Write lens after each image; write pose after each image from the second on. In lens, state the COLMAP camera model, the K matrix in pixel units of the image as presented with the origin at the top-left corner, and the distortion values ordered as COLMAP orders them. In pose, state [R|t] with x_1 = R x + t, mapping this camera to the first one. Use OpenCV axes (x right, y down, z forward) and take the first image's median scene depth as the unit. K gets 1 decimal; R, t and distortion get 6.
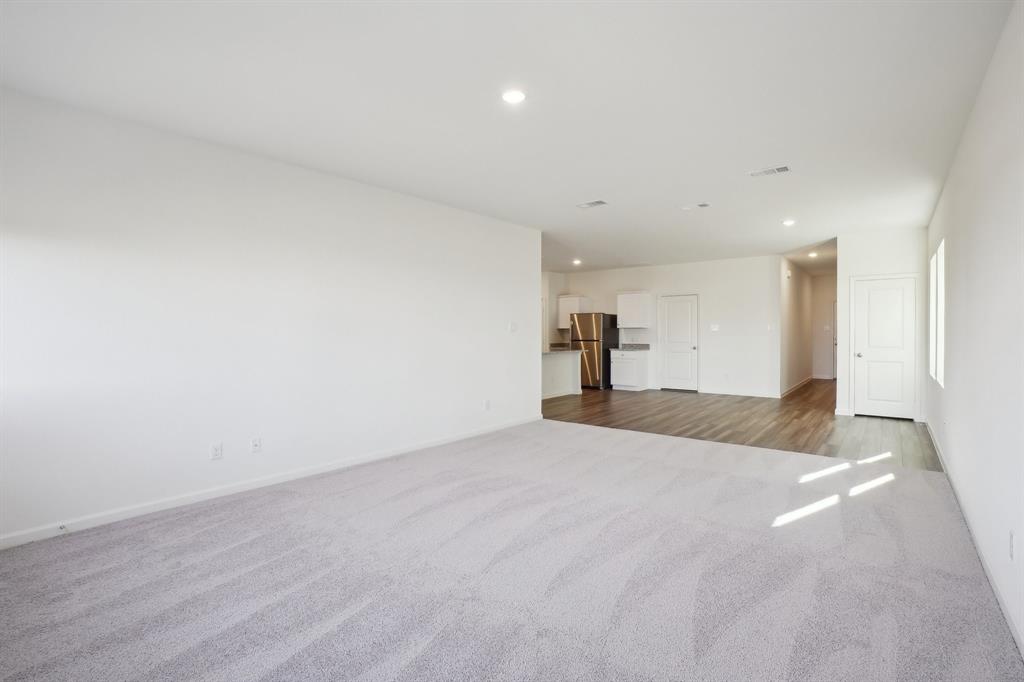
lens RADIAL K [[458.8, 0, 512.0], [0, 458.8, 341.0], [0, 0, 1]] dist [0.000569, 0.000128]
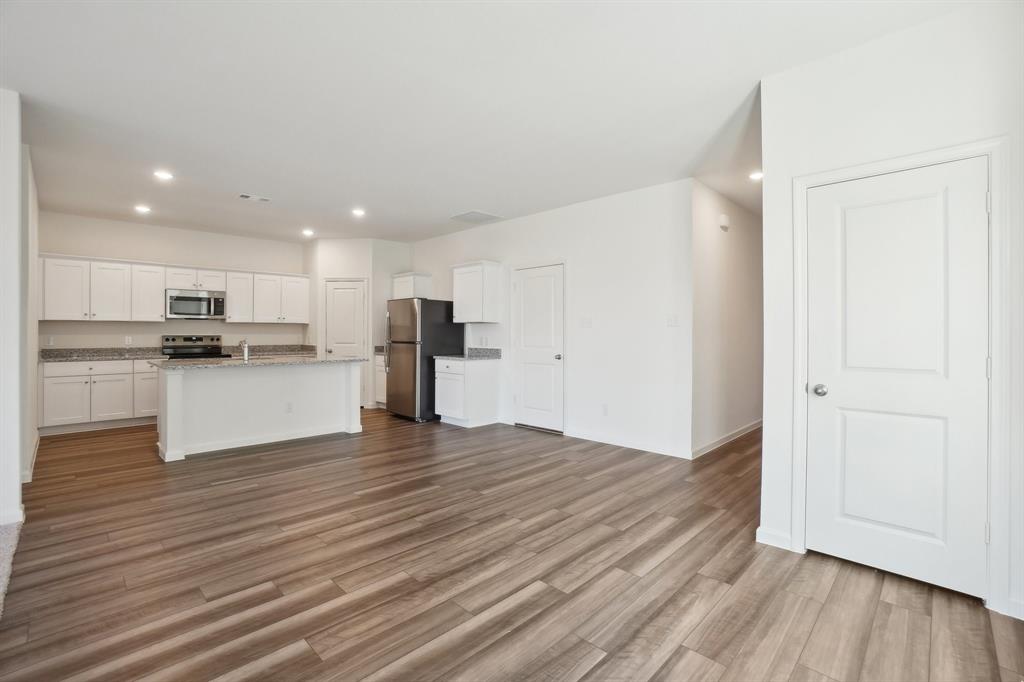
lens RADIAL K [[434.9, 0, 508.5], [0, 434.9, 336.0], [0, 0, 1]] dist [-0.001470, -0.000078]
pose [[0.993899, 0.005333, -0.110166, 0.386954], [-0.006375, 0.999938, -0.009105, -0.005608], [0.110110, 0.009751, 0.993872, 0.442599]]
